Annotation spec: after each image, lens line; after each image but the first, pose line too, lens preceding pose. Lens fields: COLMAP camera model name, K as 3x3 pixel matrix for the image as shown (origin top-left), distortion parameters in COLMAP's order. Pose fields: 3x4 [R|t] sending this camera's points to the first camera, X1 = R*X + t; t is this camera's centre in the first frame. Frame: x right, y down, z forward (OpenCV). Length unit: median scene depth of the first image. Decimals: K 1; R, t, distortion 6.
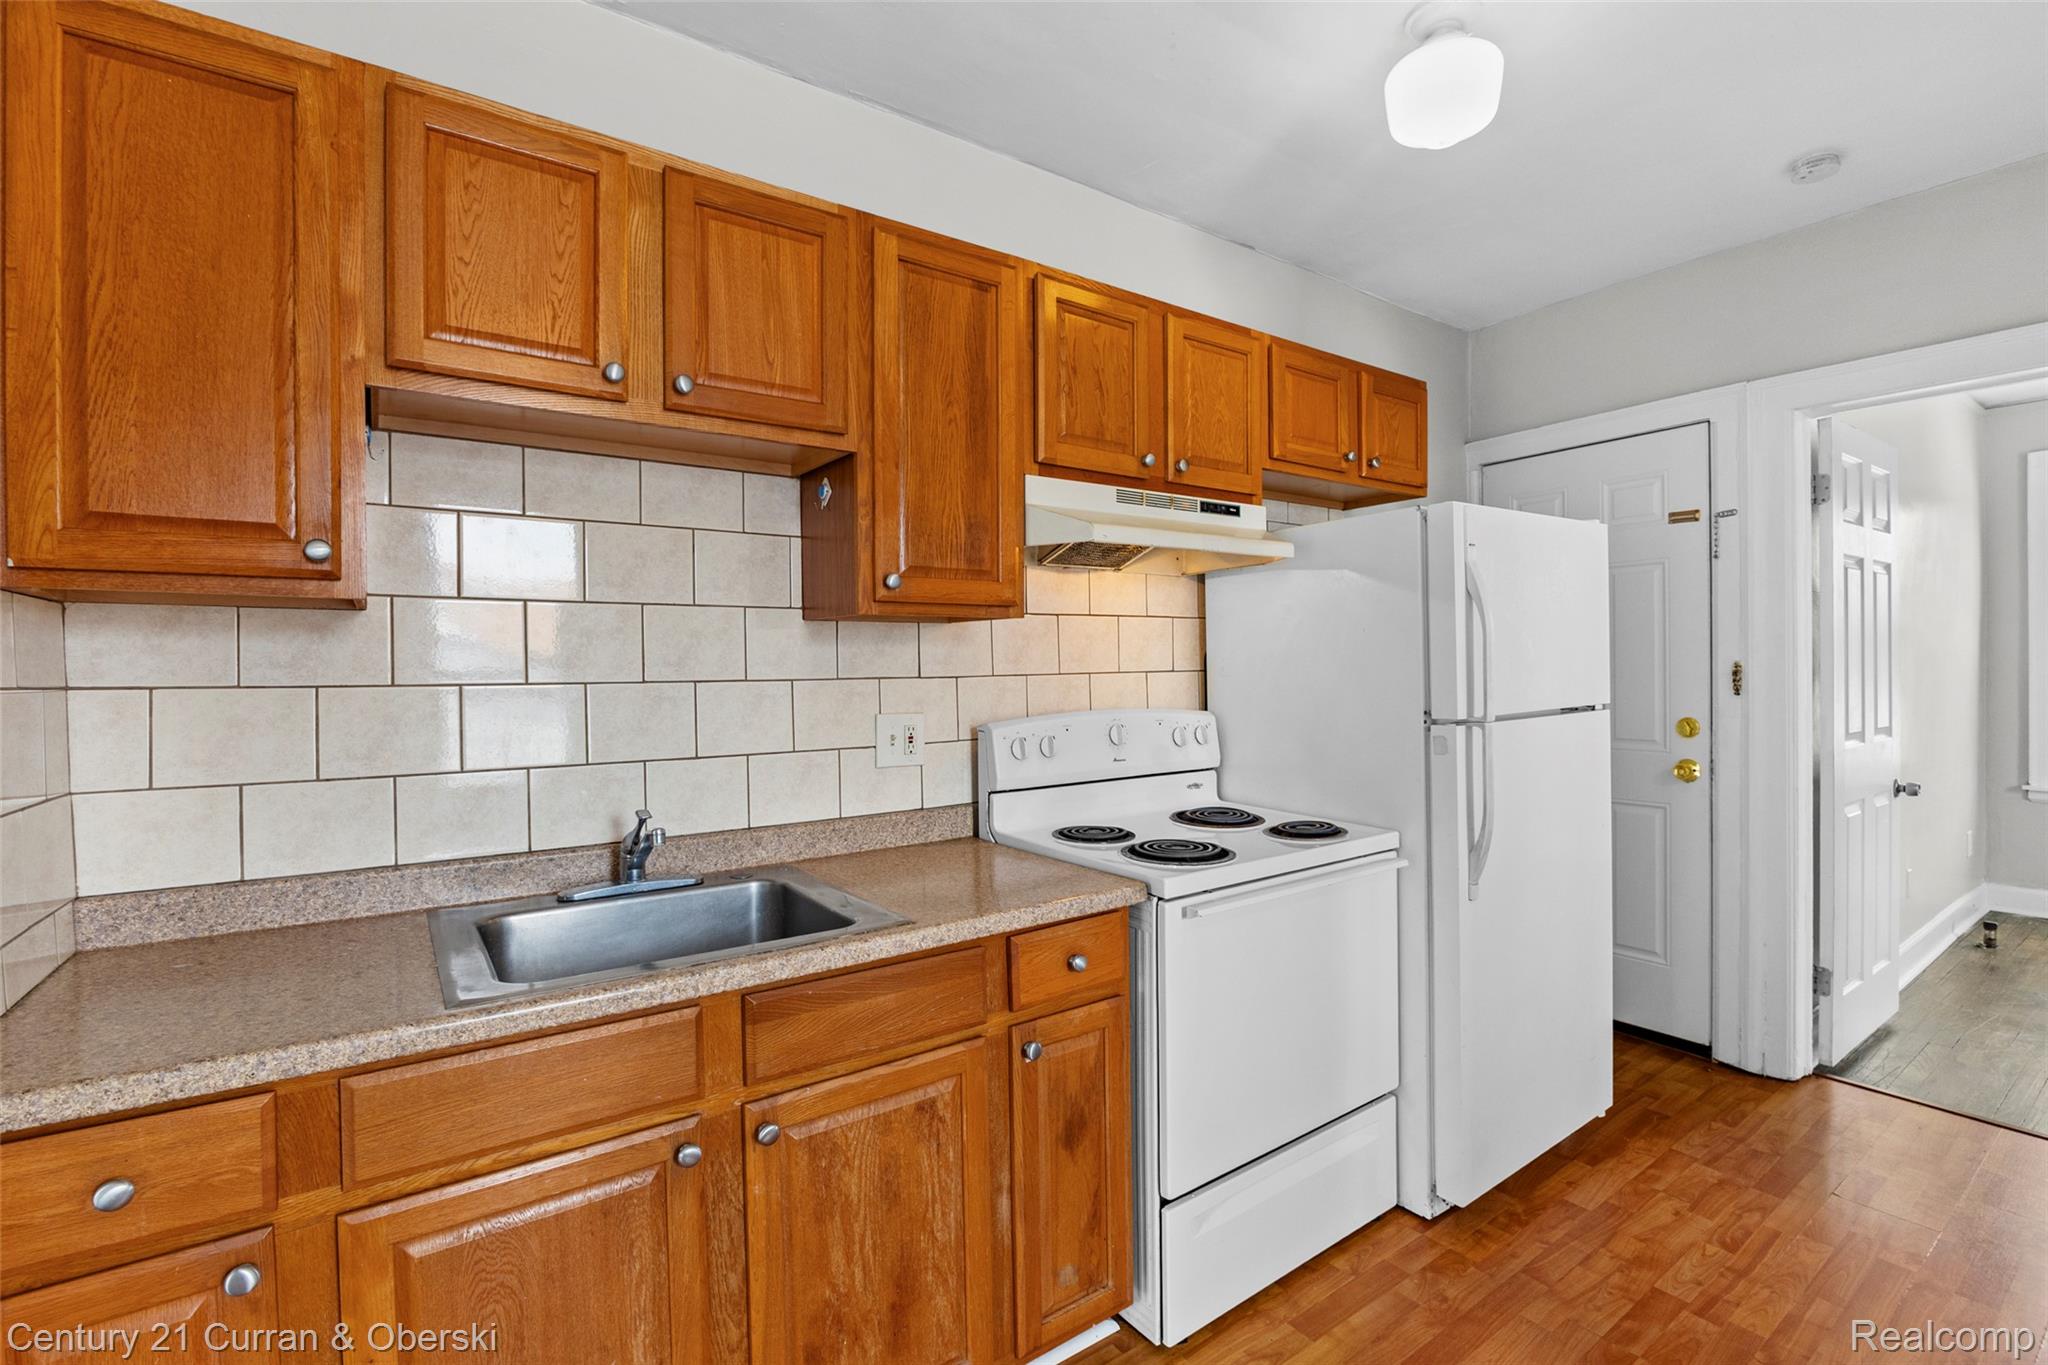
lens RADIAL K [[918.7, 0, 1031.8], [0, 918.7, 687.4], [0, 0, 1]] dist [-0.019727, 0.000207]
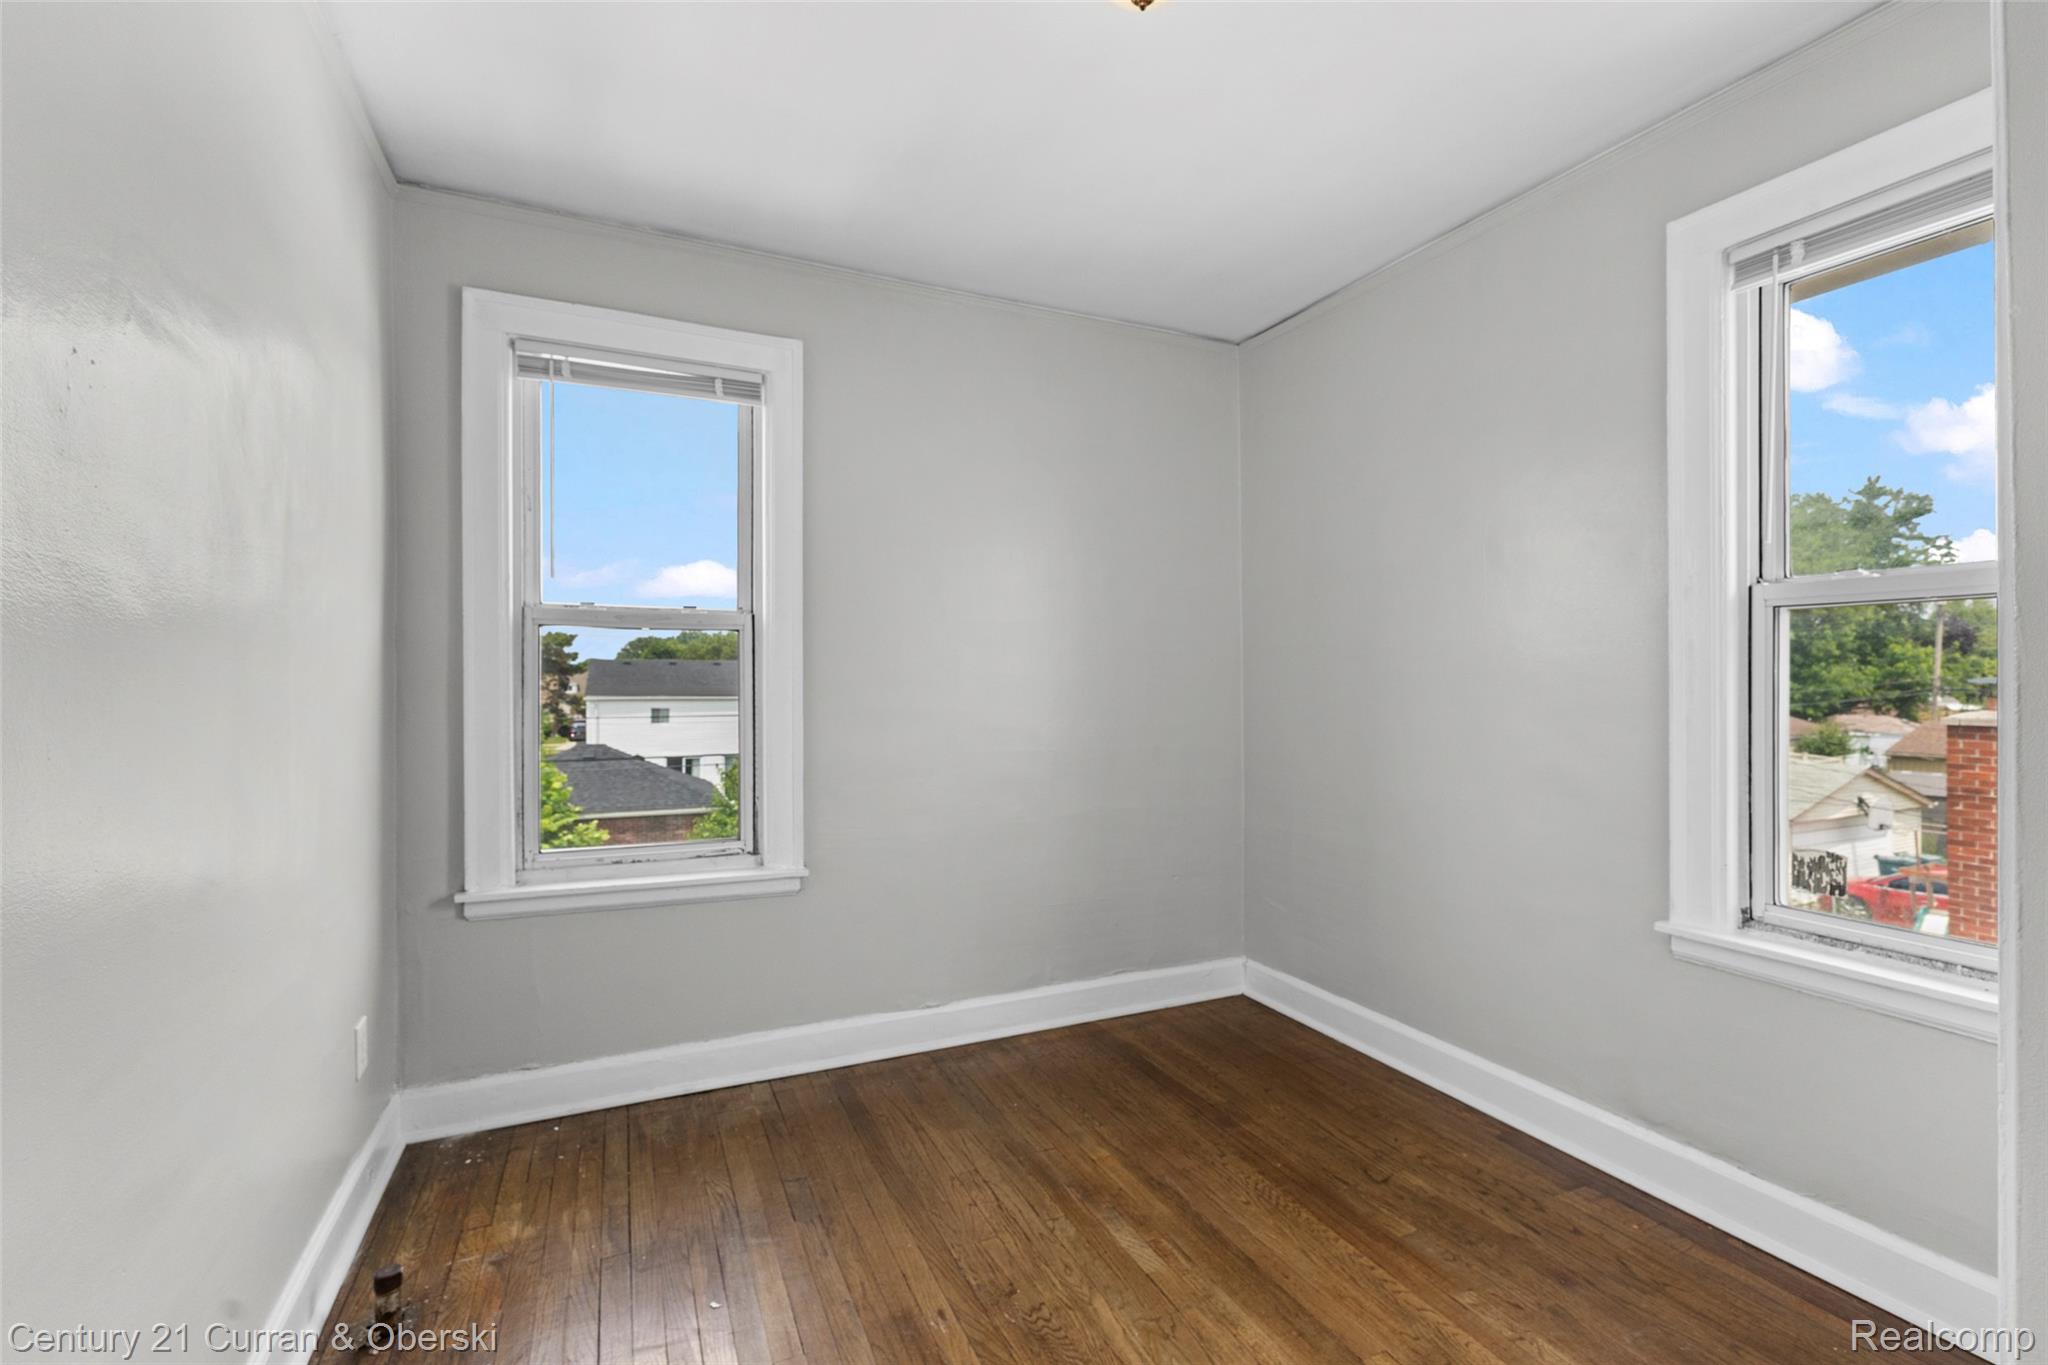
lens RADIAL K [[901.7, 0, 1057.7], [0, 901.7, 683.5], [0, 0, 1]] dist [-0.011233, 0.000010]
pose [[0.166271, 0.007174, 0.986054, 1.596890], [0.013589, 0.999862, -0.009566, -0.019274], [-0.985987, 0.014990, 0.166150, 1.391284]]
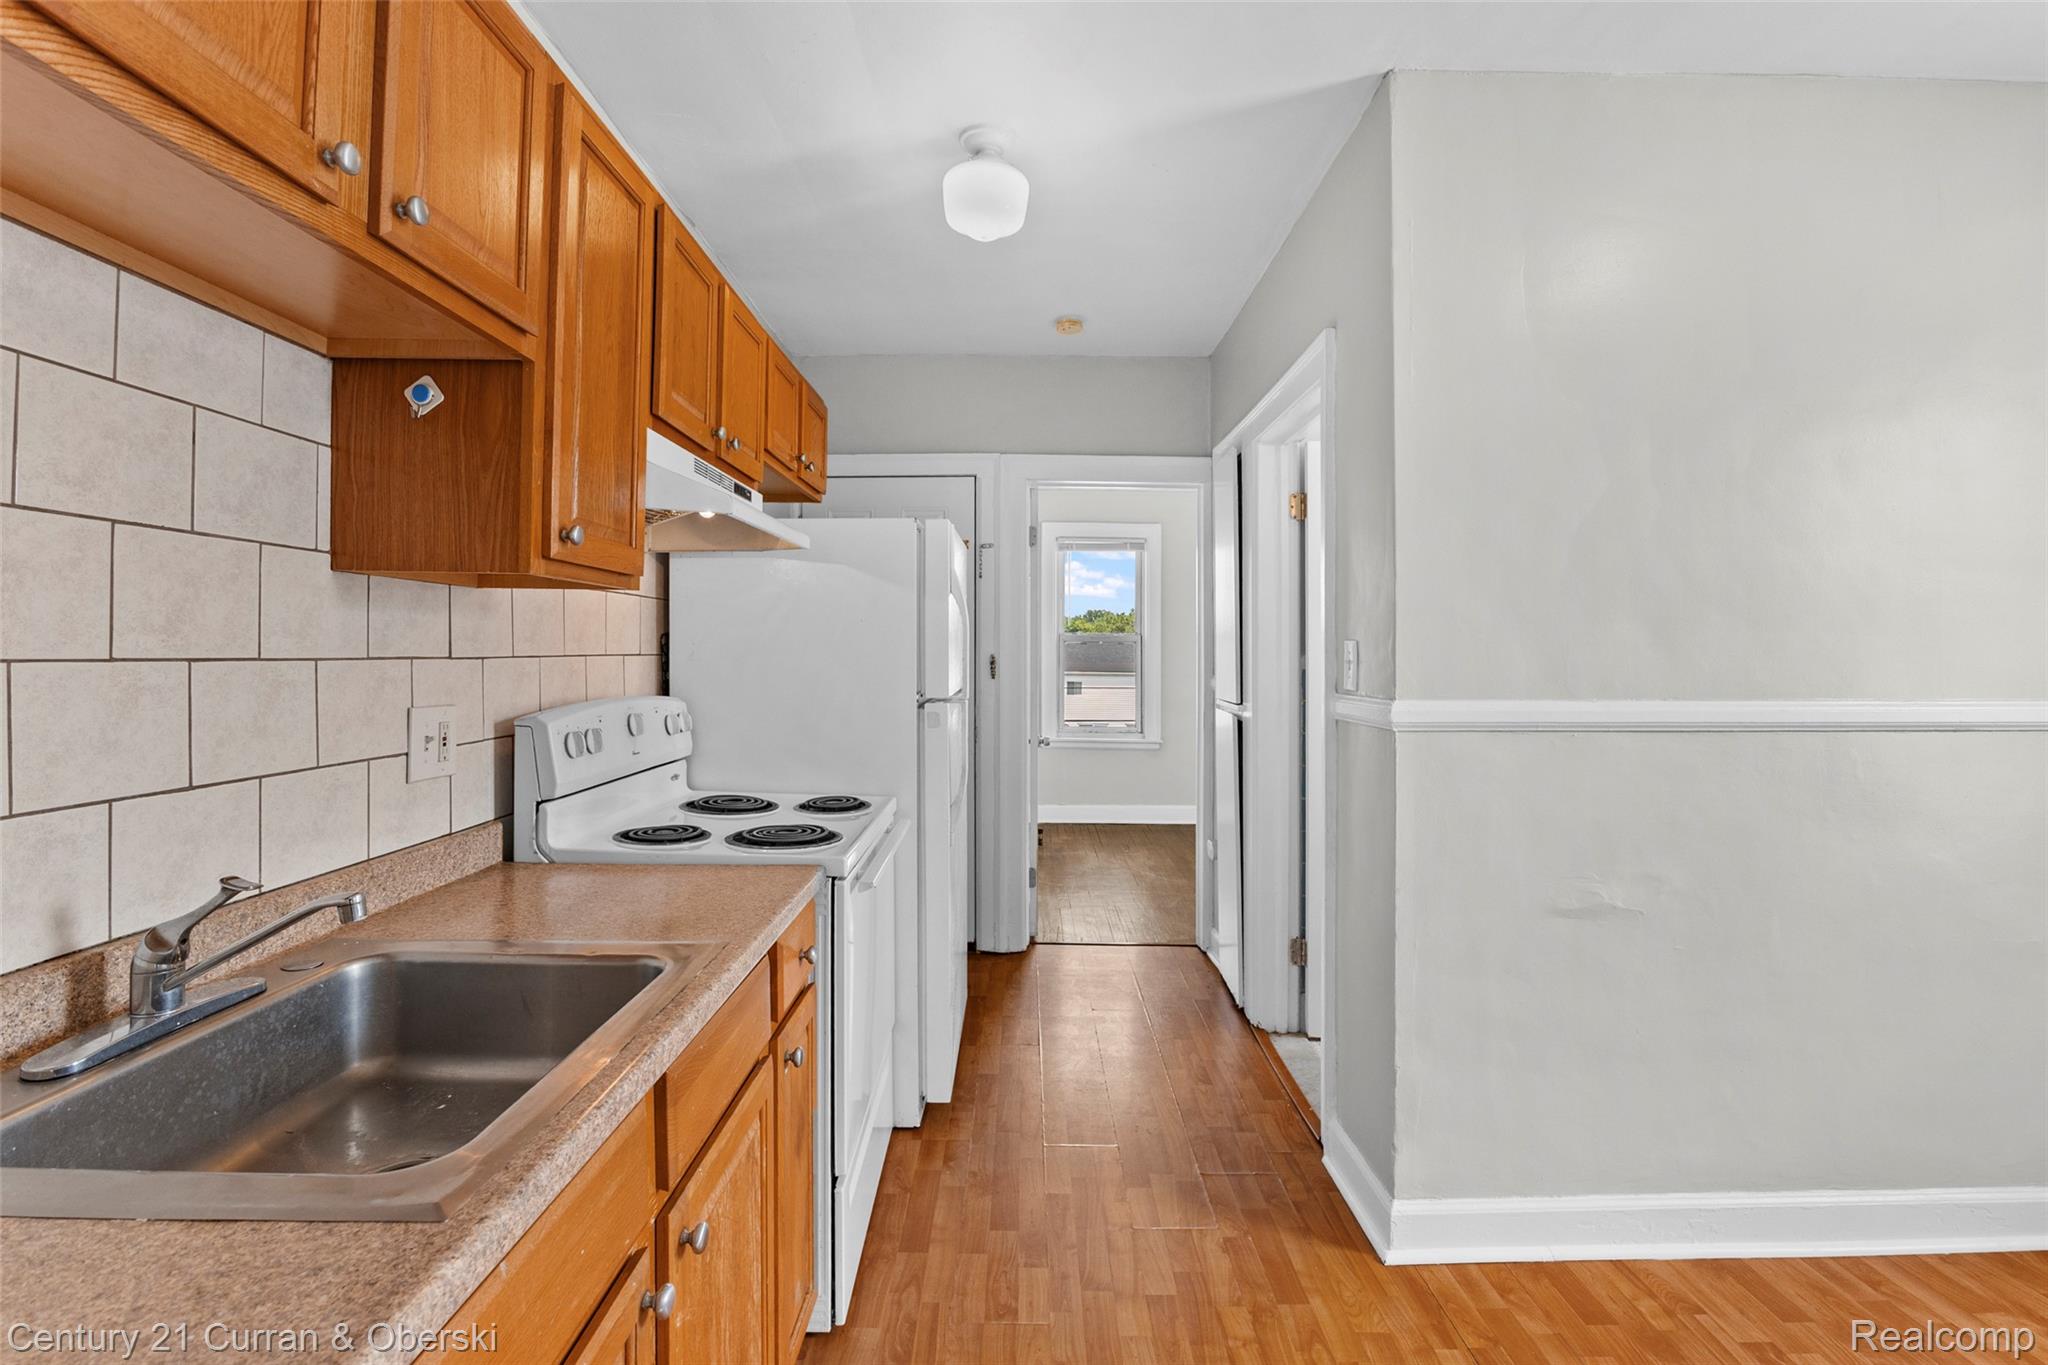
lens RADIAL K [[936.6, 0, 1023.0], [0, 936.6, 652.9], [0, 0, 1]] dist [-0.015848, -0.000230]
pose [[0.581901, 0.018493, 0.813049, -0.563748], [0.000614, 0.999731, -0.023179, 0.003539], [-0.813259, 0.013987, 0.581733, 0.217660]]
